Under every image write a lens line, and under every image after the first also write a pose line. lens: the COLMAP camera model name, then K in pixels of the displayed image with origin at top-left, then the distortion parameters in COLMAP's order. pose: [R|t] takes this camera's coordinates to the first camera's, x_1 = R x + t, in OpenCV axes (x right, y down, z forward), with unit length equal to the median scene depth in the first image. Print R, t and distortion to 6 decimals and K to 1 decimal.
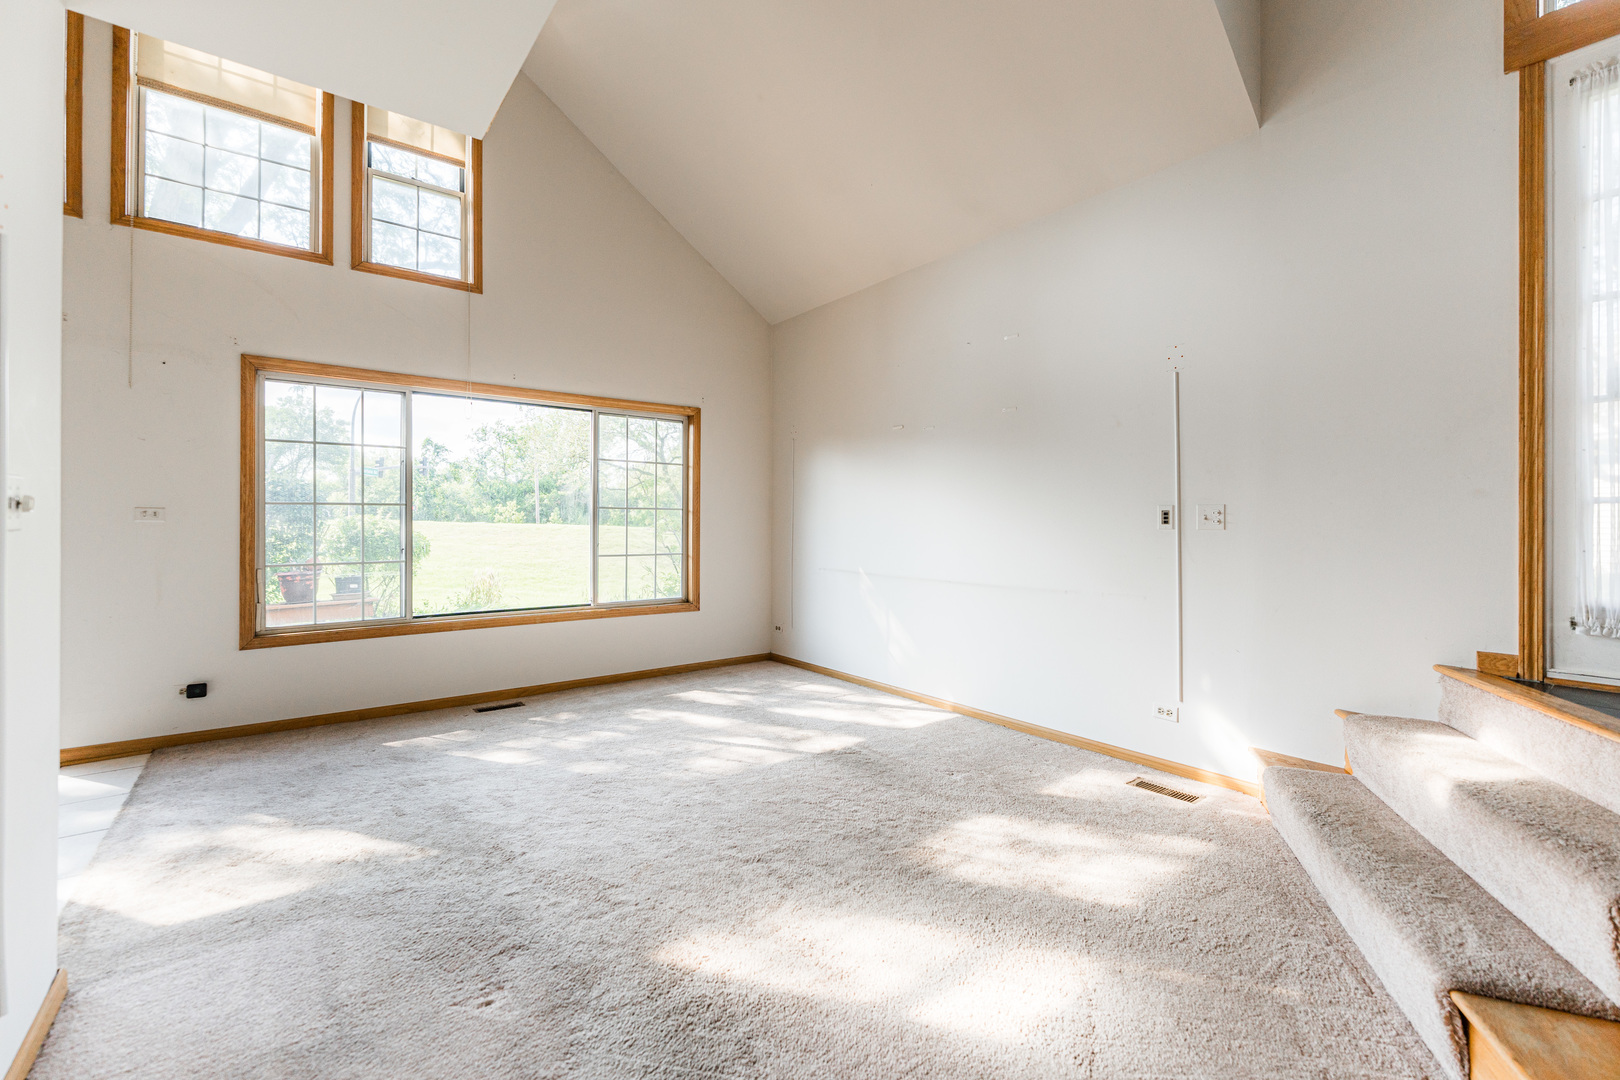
lens RADIAL K [[682.1, 0, 821.6], [0, 682.1, 518.8], [0, 0, 1]] dist [-0.007422, 0.000904]
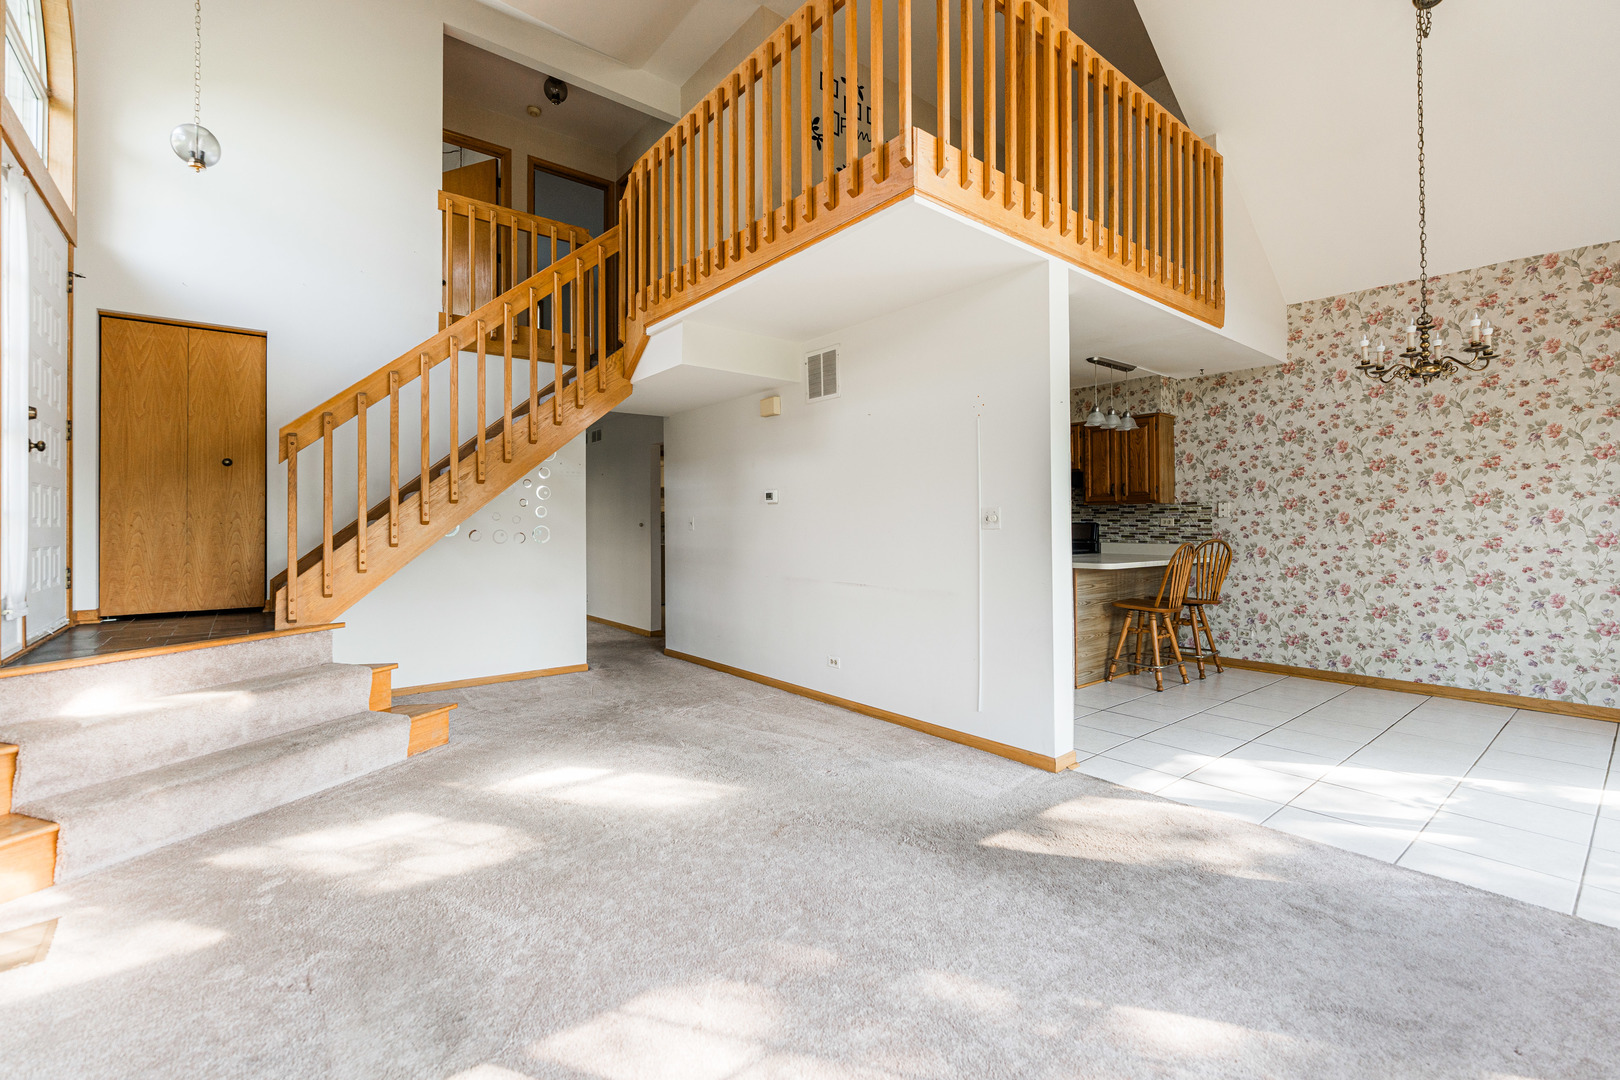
lens RADIAL K [[682.1, 0, 812.9], [0, 682.1, 516.9], [0, 0, 1]] dist [-0.007422, 0.000904]
pose [[-0.999970, 0.000975, 0.007680, -0.201377], [0.000815, 0.999783, -0.020825, 0.009745], [-0.007698, -0.020818, -0.999754, 1.323750]]
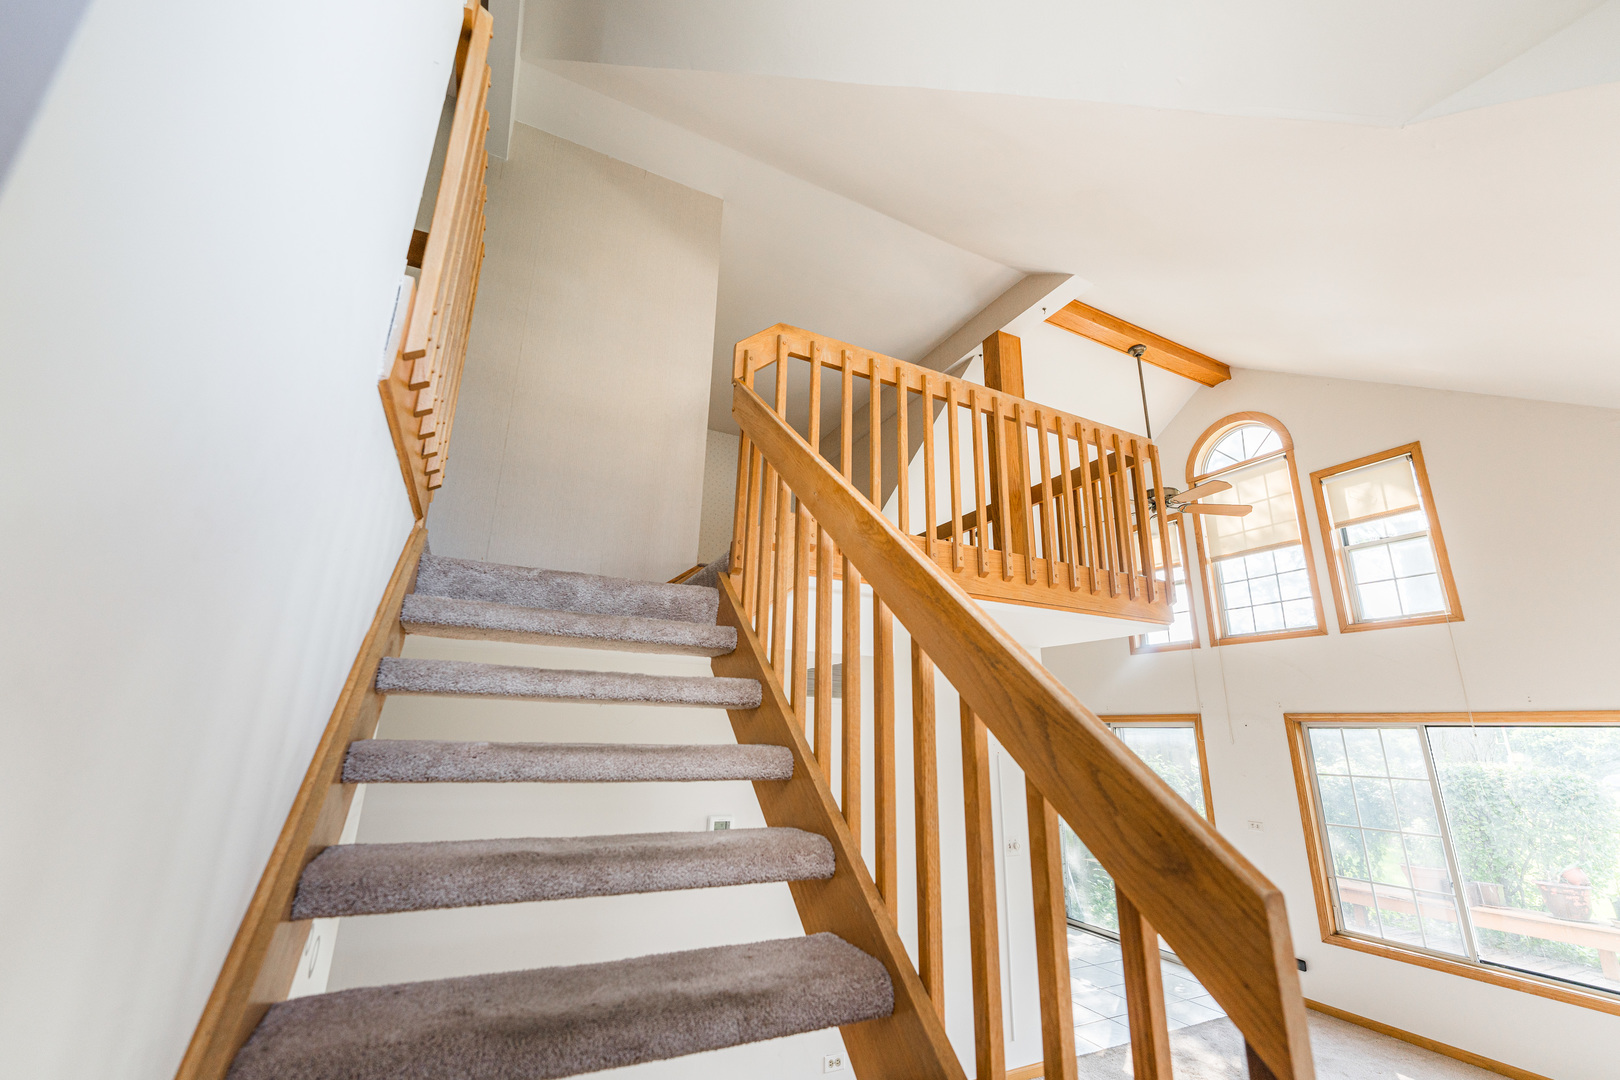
lens RADIAL K [[668.4, 0, 795.3], [0, 668.4, 535.9], [0, 0, 1]] dist [-0.002091, 0.000260]
pose [[-0.210627, -0.282319, -0.935912, 0.799270], [-0.022017, 0.958517, -0.284183, -0.173840], [0.977319, -0.039250, -0.208106, 0.279830]]
